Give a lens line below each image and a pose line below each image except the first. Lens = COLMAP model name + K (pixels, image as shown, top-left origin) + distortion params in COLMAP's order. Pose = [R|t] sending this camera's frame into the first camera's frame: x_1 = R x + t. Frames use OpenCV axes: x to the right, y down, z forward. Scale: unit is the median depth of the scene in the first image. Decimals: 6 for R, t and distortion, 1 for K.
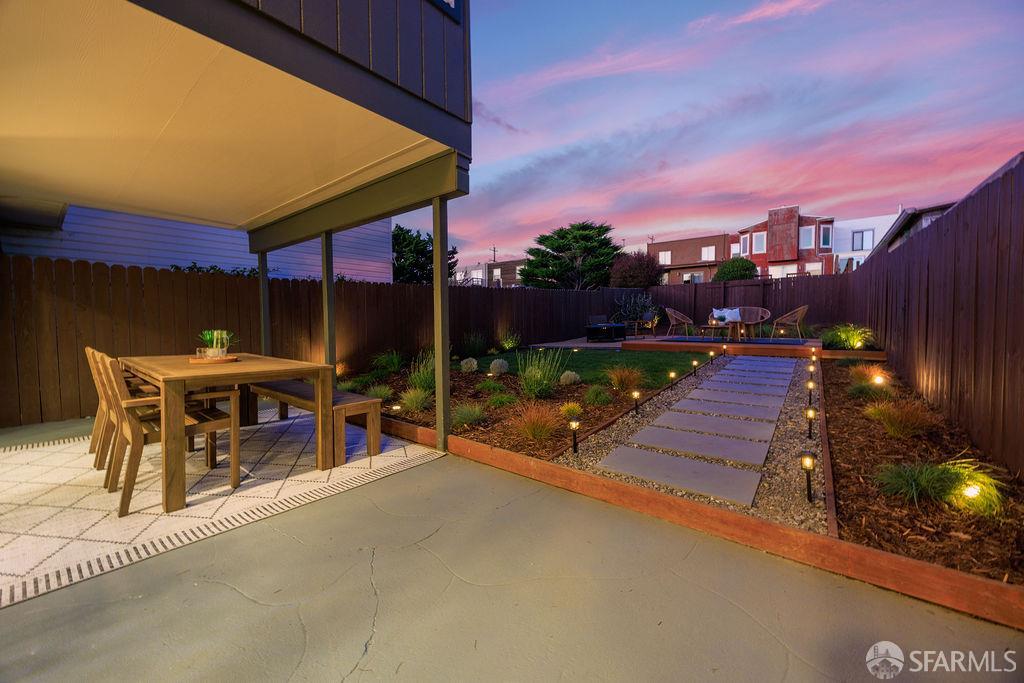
lens RADIAL K [[386.7, 0, 516.8], [0, 386.7, 337.6], [0, 0, 1]] dist [0.000227, -0.000028]
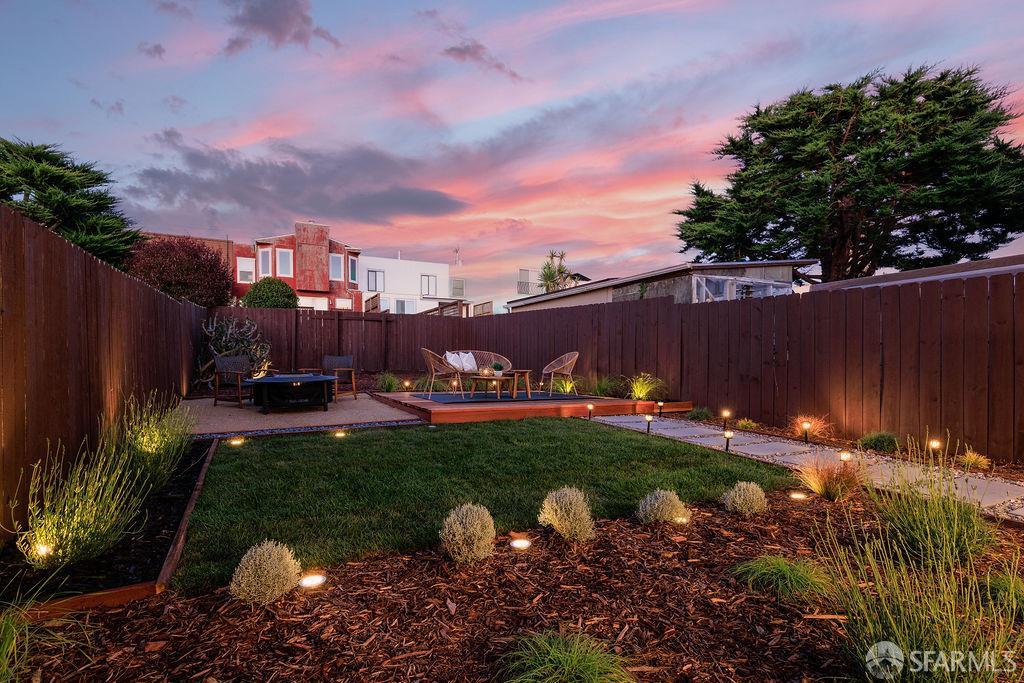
lens RADIAL K [[526.2, 0, 484.9], [0, 526.2, 372.4], [0, 0, 1]] dist [0.048043, -0.000039]
pose [[0.459838, -0.003714, 0.887995, -0.134522], [0.030592, 0.999464, -0.011661, -0.011187], [-0.887476, 0.032527, 0.459705, 0.232727]]
